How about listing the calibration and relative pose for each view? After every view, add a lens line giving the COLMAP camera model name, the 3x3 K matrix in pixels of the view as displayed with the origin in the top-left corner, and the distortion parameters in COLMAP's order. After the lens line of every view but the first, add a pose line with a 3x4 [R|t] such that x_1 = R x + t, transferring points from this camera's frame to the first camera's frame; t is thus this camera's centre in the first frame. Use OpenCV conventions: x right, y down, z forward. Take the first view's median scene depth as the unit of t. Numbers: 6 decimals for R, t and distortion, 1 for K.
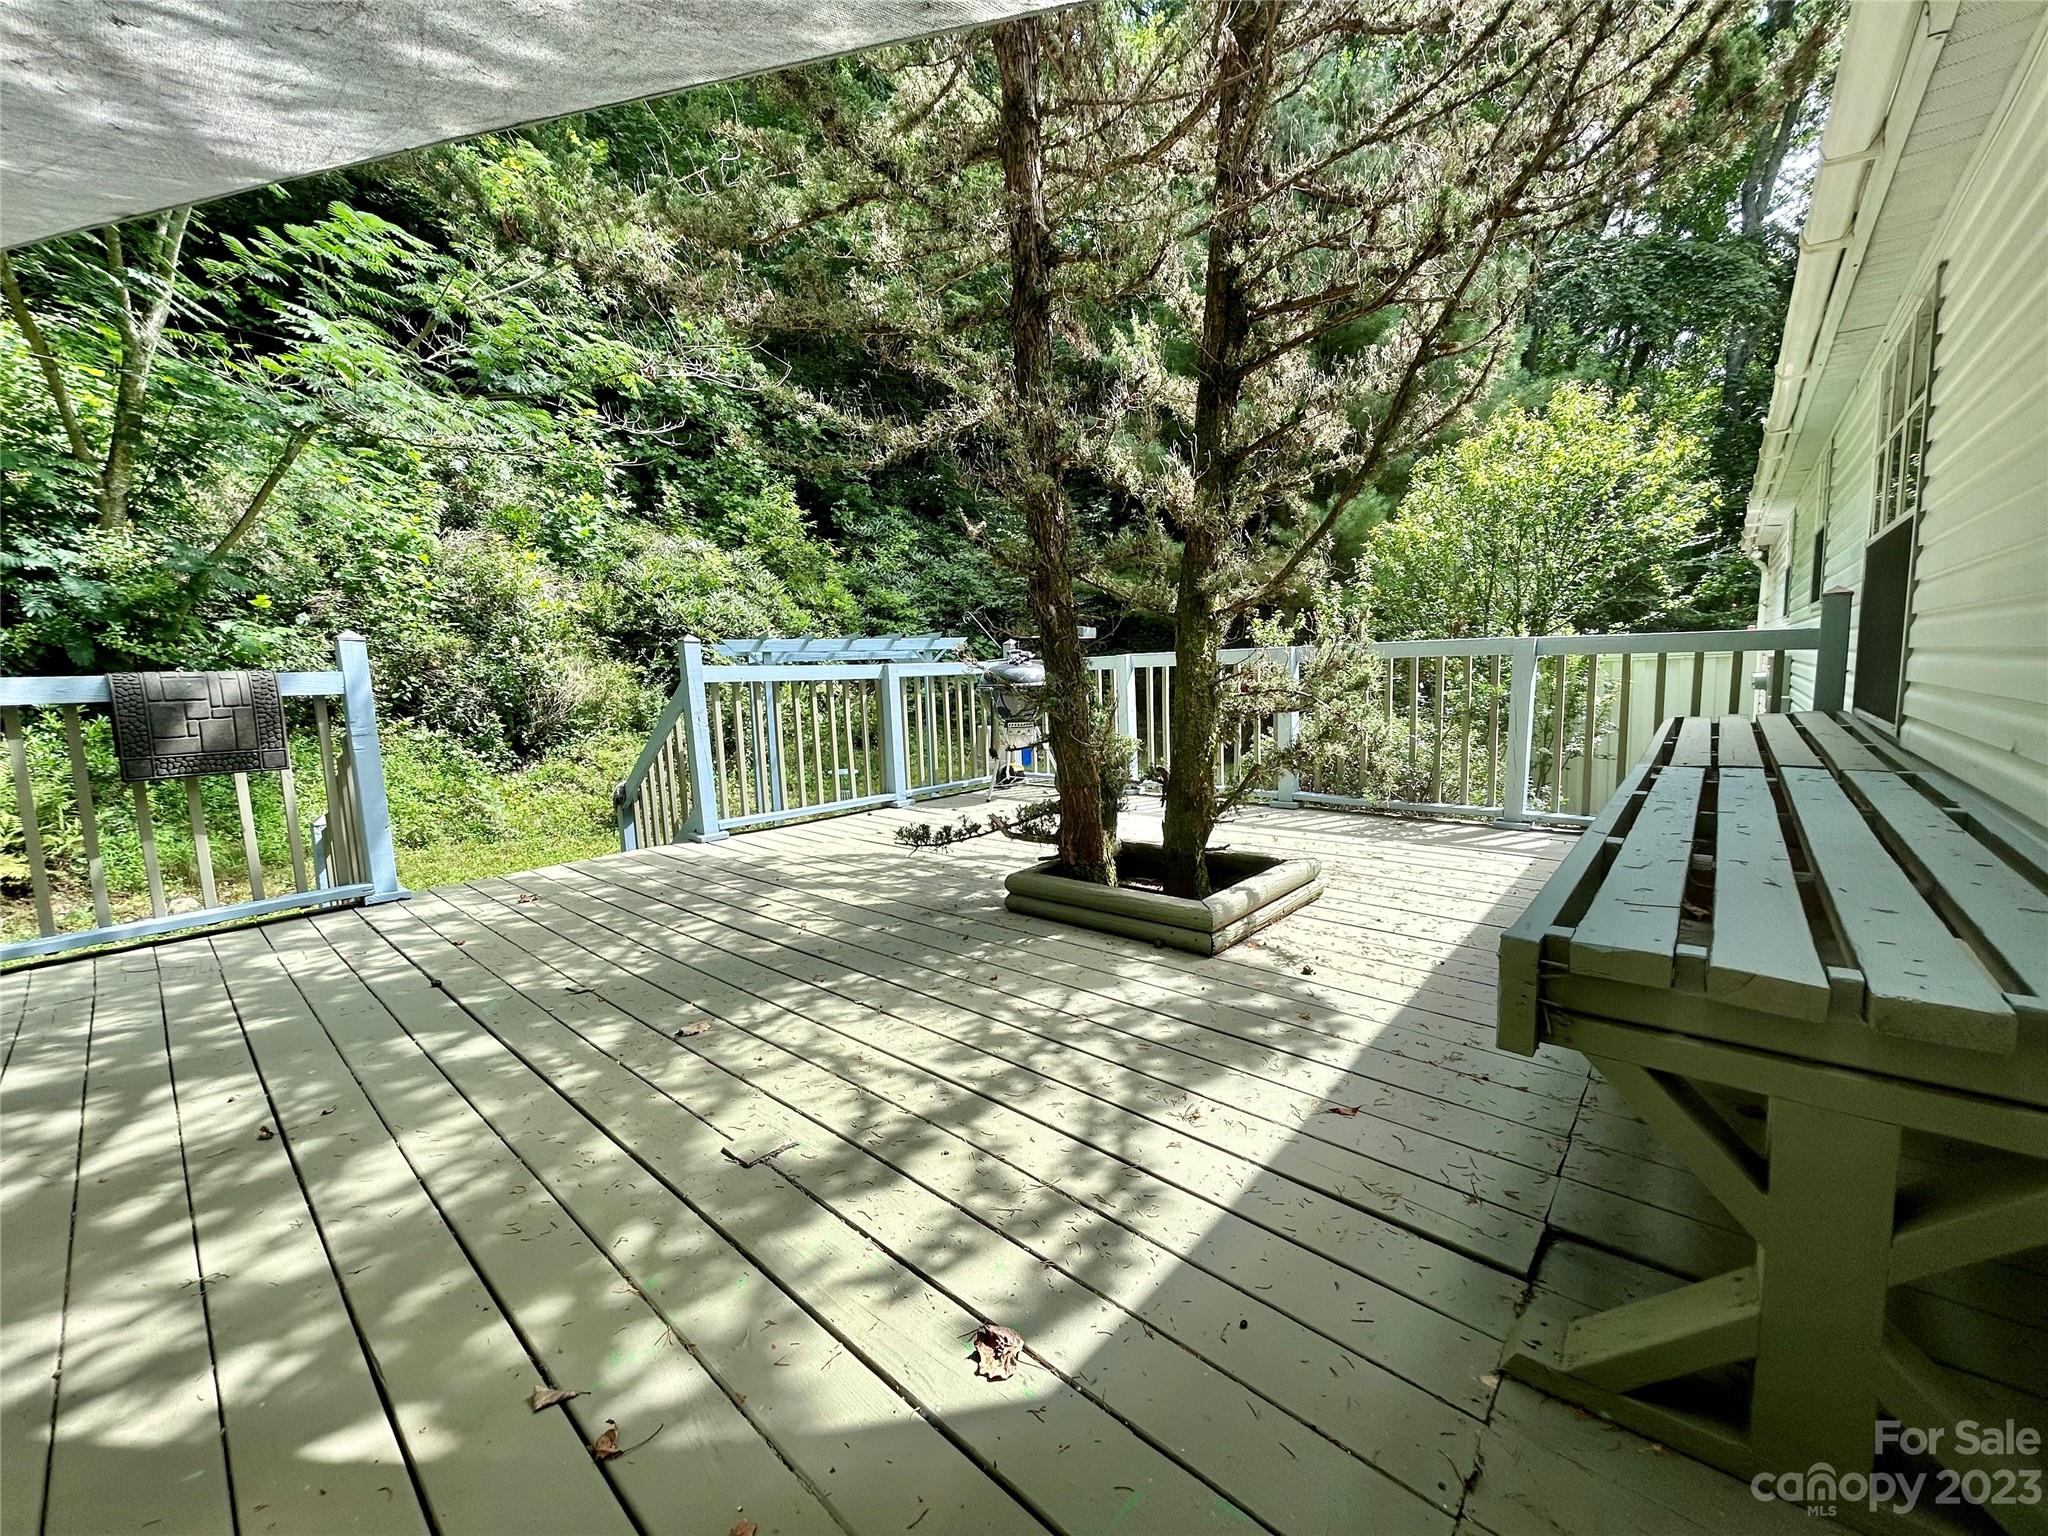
lens RADIAL K [[823.5, 0, 1023.6], [0, 823.5, 771.4], [0, 0, 1]] dist [-0.002848, 0.001293]
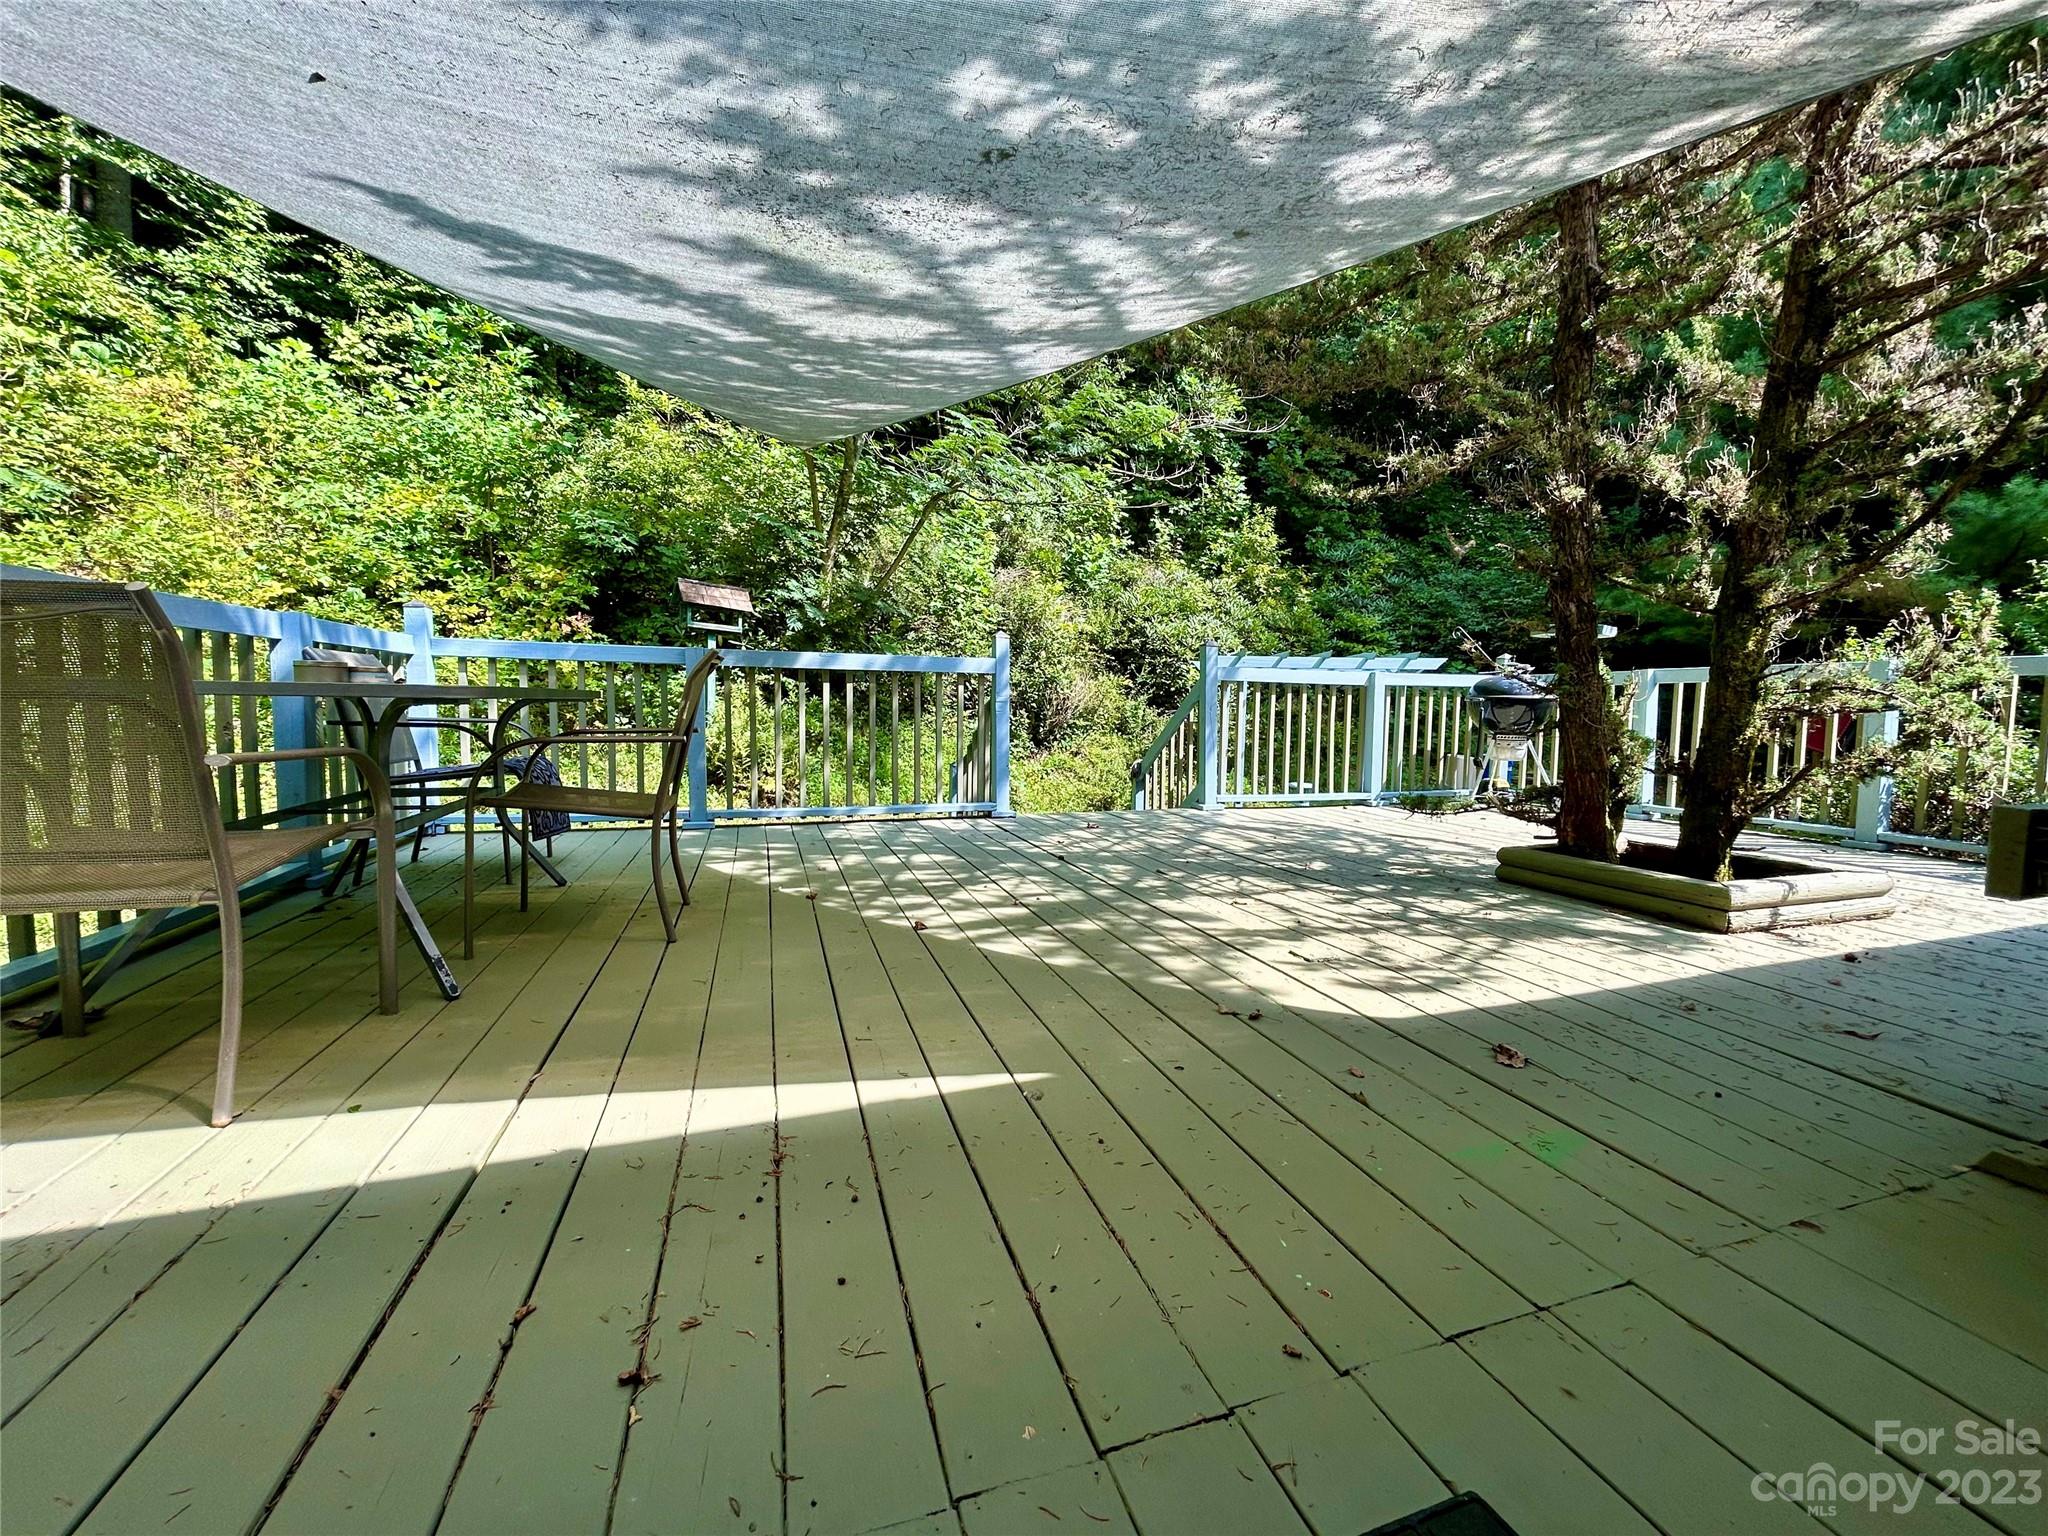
lens RADIAL K [[823.5, 0, 1028.5], [0, 823.5, 768.4], [0, 0, 1]] dist [-0.002848, 0.001293]
pose [[0.867273, 0.082367, -0.490971, -0.033414], [-0.100997, 0.994820, -0.011510, 0.091266], [0.487480, 0.059569, 0.871100, -0.262770]]
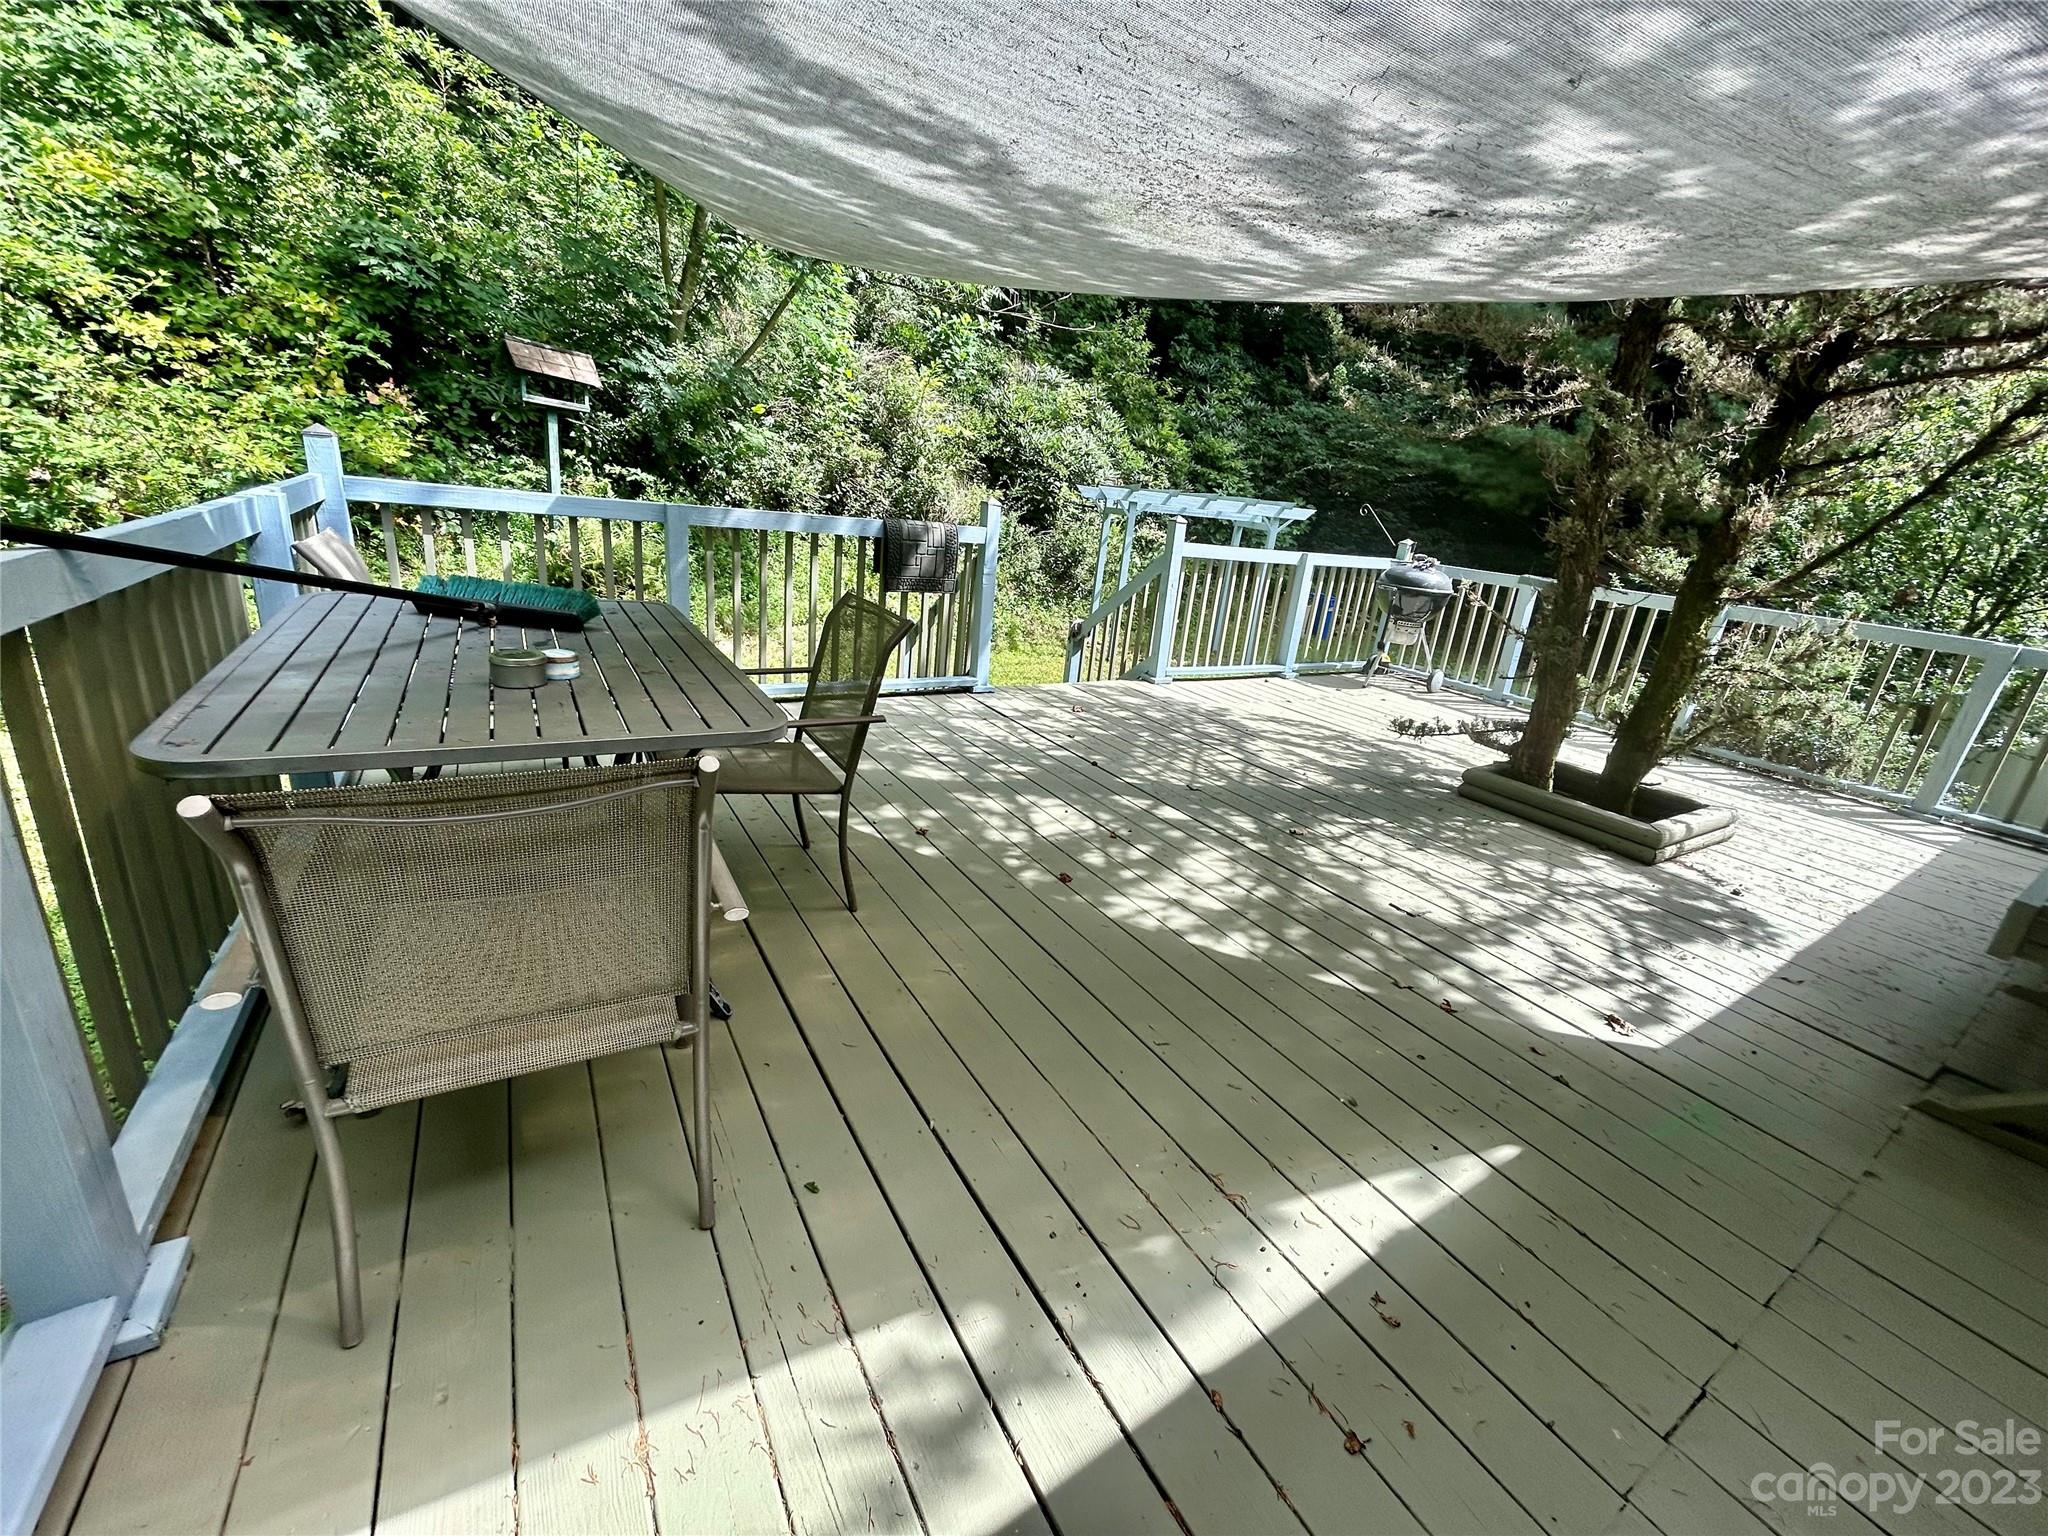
lens RADIAL K [[823.5, 0, 1030.9], [0, 823.5, 766.8], [0, 0, 1]] dist [-0.002848, 0.001293]
pose [[0.950998, 0.212914, -0.224212, -0.366442], [-0.166360, 0.963574, 0.209402, -0.035303], [0.260630, -0.161841, 0.951777, -0.407670]]
